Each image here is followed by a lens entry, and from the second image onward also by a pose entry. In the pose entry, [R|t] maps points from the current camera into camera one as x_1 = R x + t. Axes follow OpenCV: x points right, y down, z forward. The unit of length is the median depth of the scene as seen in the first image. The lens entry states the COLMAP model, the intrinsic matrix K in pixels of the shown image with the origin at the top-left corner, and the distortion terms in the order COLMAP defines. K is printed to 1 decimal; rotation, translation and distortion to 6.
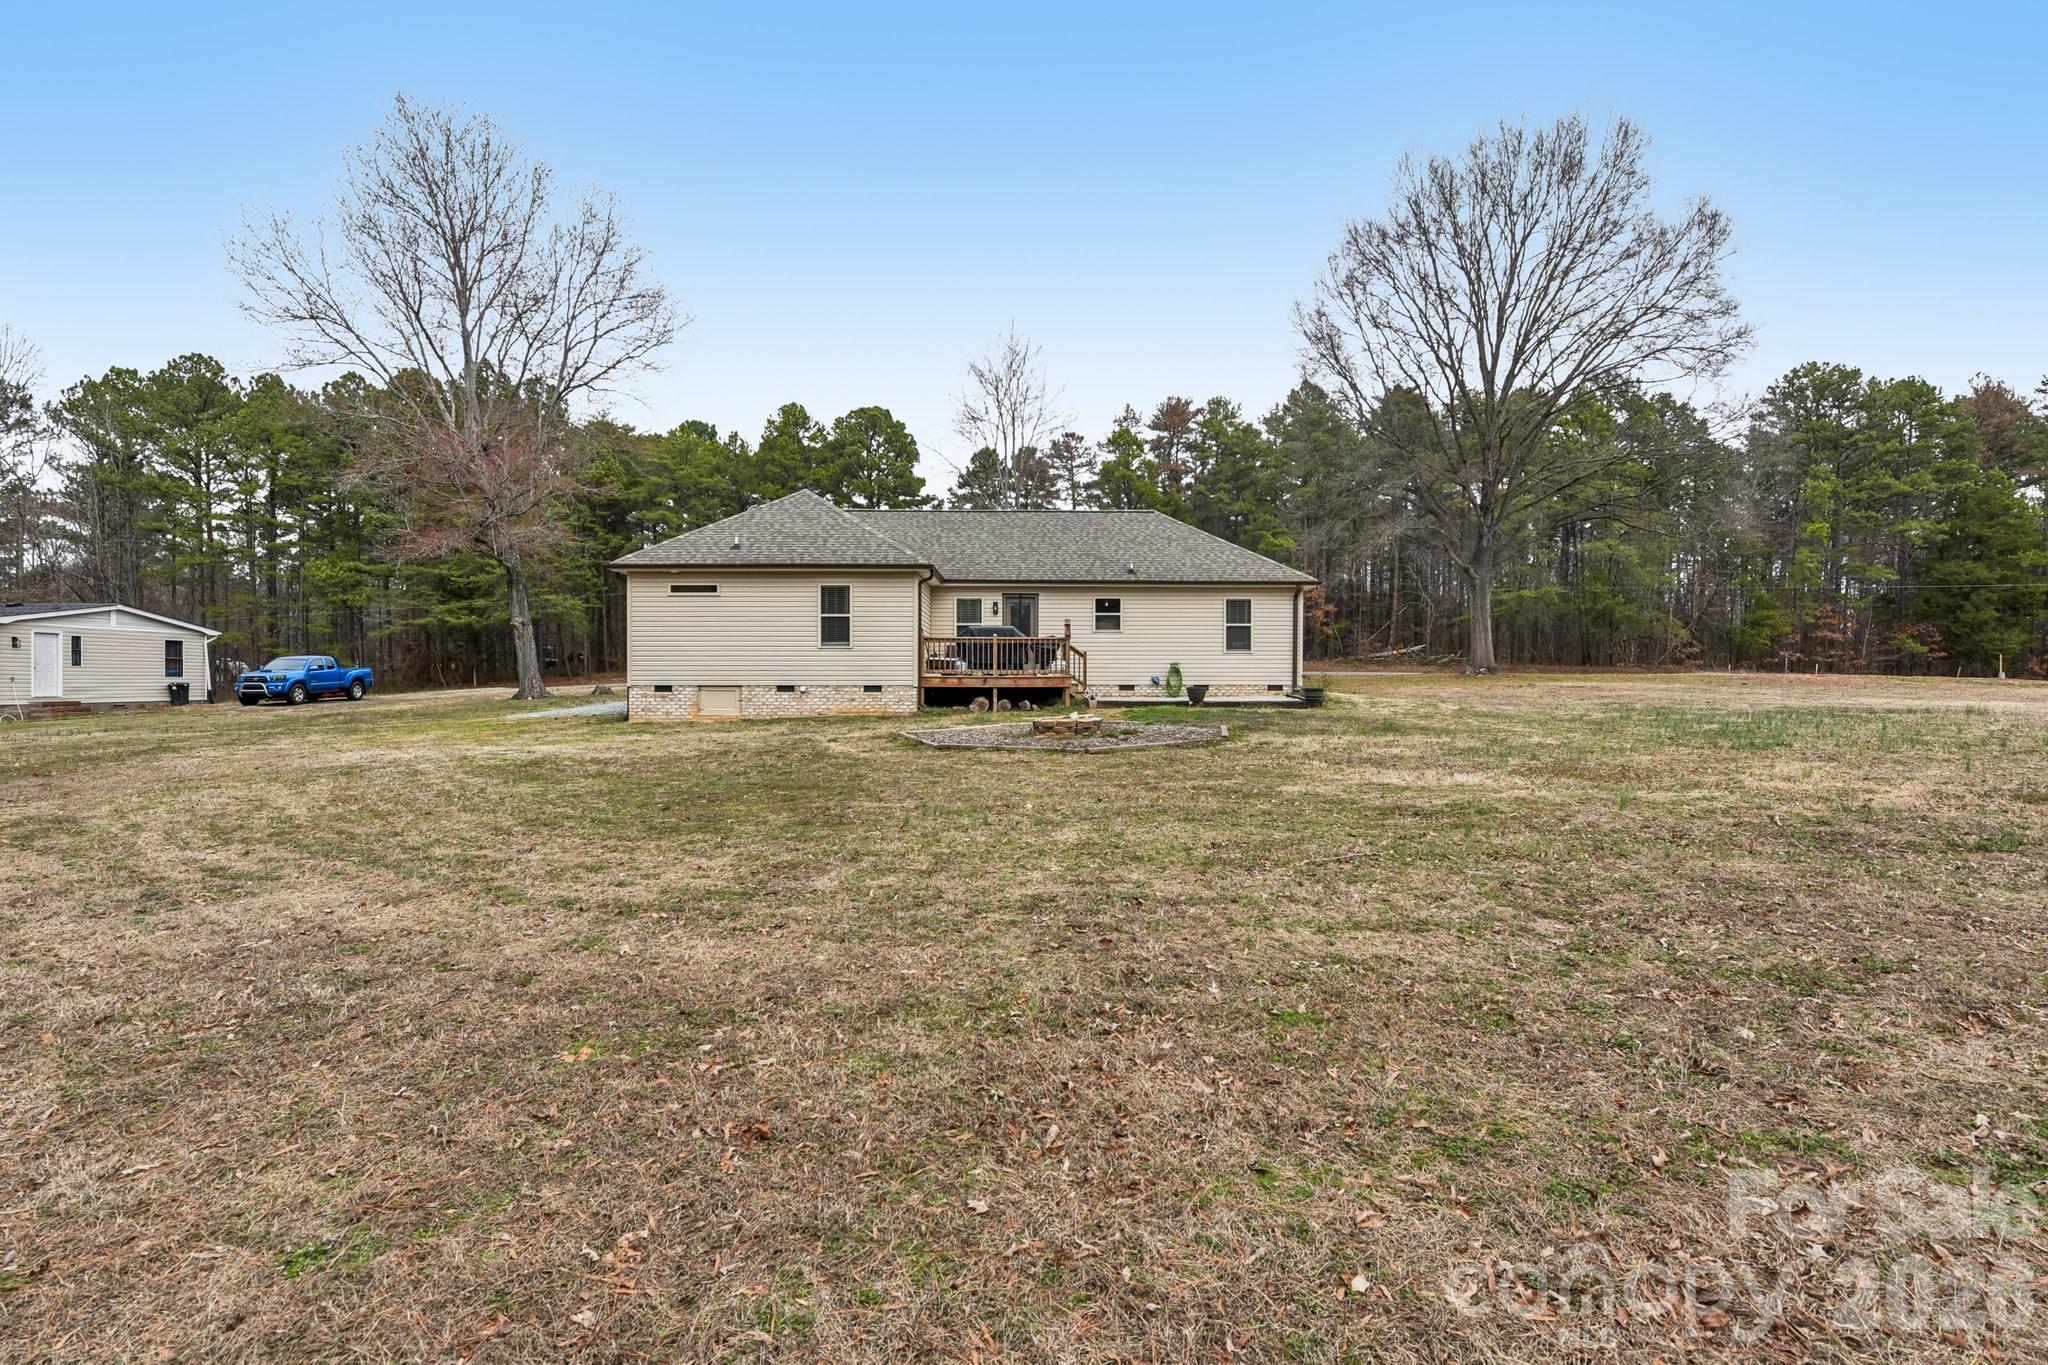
lens RADIAL K [[904.0, 0, 1023.9], [0, 904.0, 682.7], [0, 0, 1]] dist [-0.003463, 0.000225]
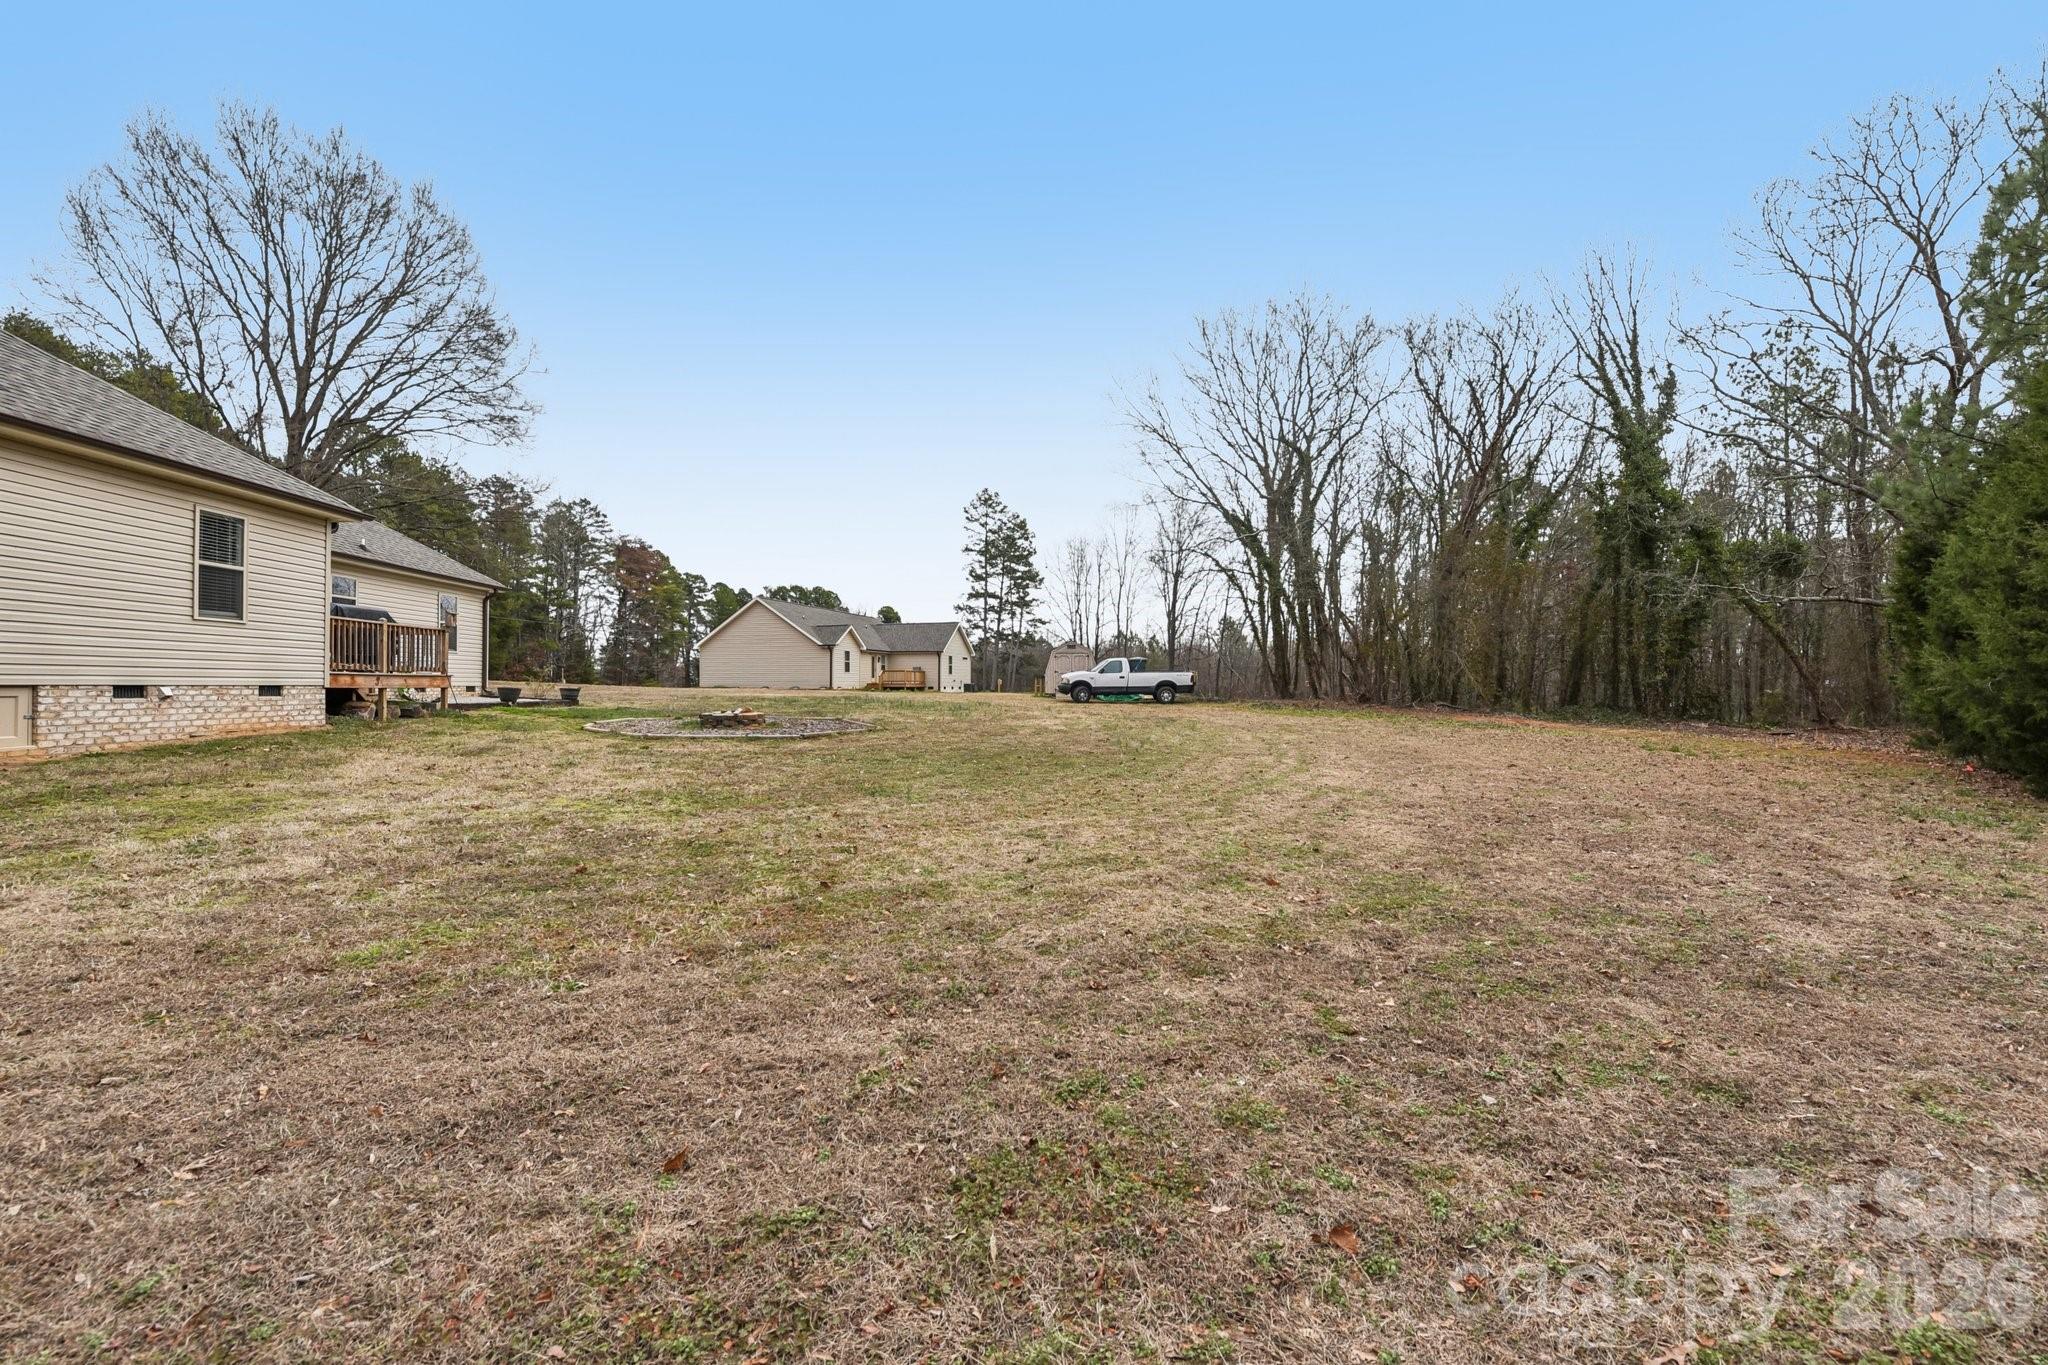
lens RADIAL K [[840.6, 0, 1023.8], [0, 840.6, 684.1], [0, 0, 1]] dist [-0.000088, -0.000042]
pose [[-0.030428, 0.002412, 0.999534, -0.764913], [0.004521, 0.999987, -0.002275, 0.005610], [-0.999527, 0.004449, -0.030439, 0.497857]]
